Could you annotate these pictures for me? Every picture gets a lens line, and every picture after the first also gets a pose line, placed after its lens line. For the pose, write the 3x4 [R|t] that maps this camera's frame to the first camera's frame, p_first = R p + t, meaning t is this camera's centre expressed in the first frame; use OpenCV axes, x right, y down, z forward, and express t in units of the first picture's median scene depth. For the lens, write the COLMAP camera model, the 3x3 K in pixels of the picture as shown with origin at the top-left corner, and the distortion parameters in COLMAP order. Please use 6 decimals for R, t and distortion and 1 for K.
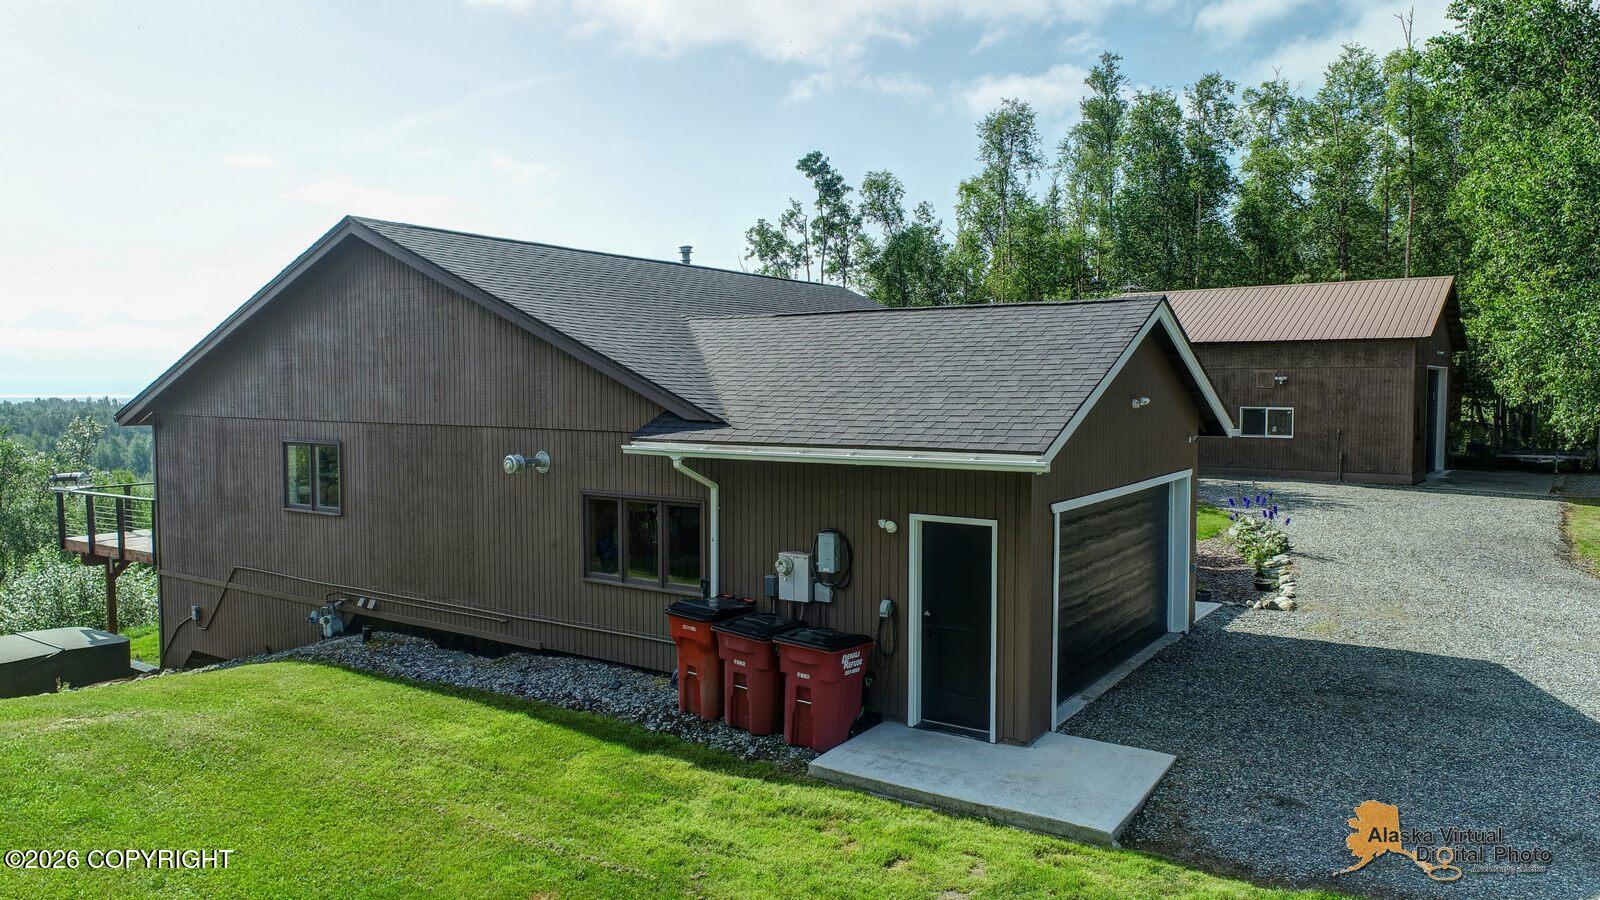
lens RADIAL K [[1086.1, 0, 800.0], [0, 1086.1, 450.0], [0, 0, 1]] dist [-0.001246, -0.002356]
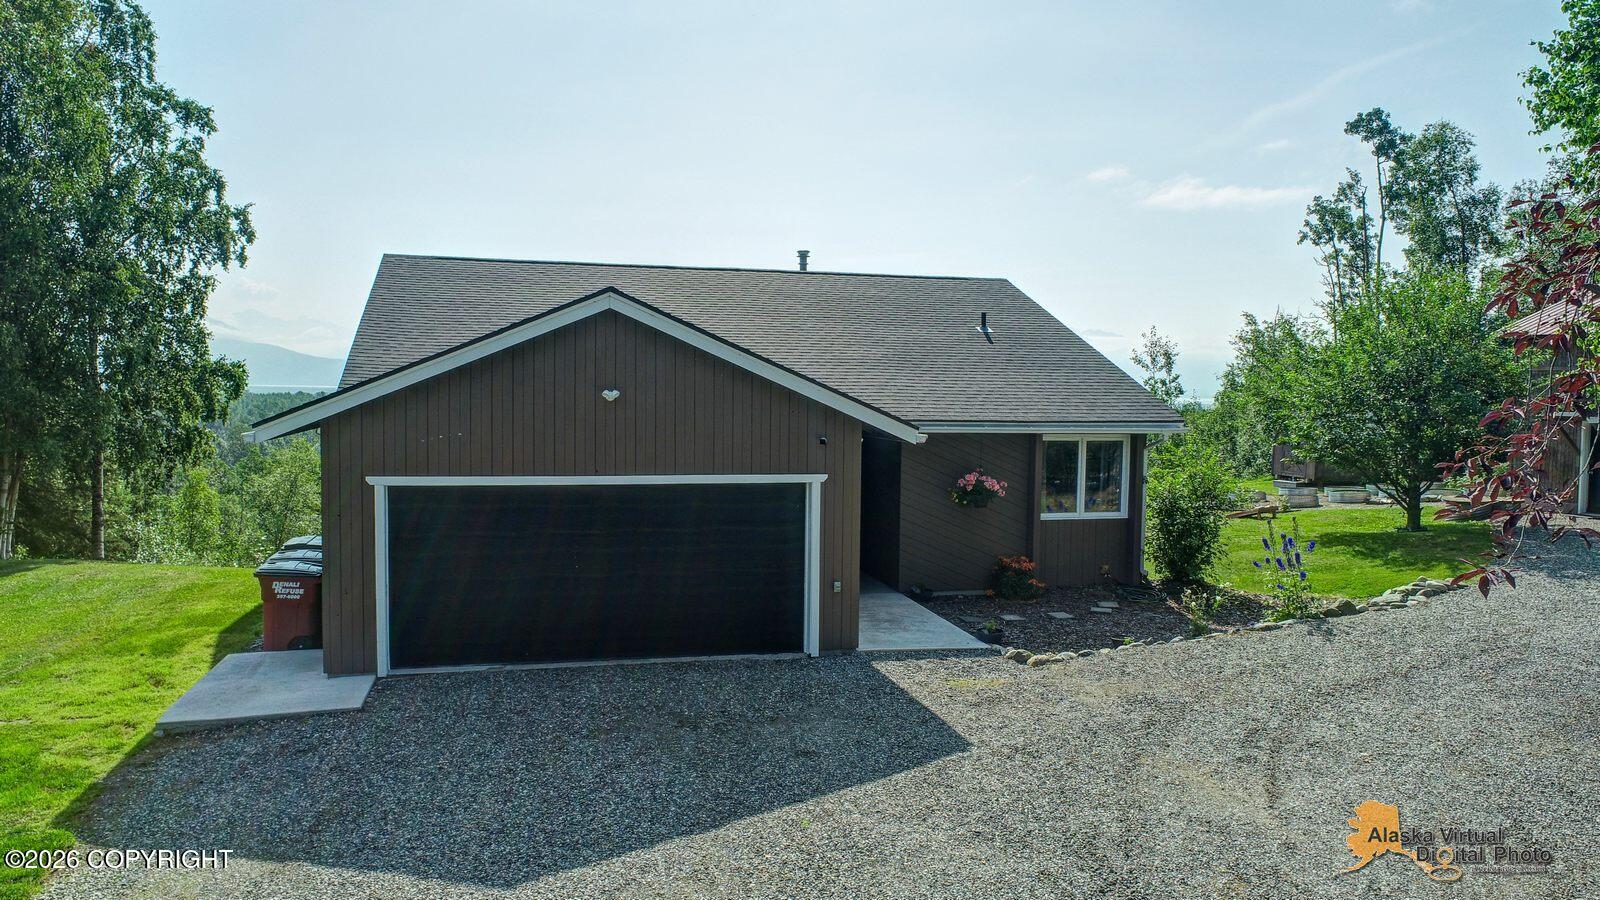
lens RADIAL K [[1086.1, 0, 800.0], [0, 1086.1, 450.0], [0, 0, 1]] dist [-0.001246, -0.002356]
pose [[0.737784, 0.035832, -0.674085, 0.264991], [-0.040241, 0.999149, 0.009068, -0.001213], [0.673836, 0.020436, 0.738598, 0.088637]]
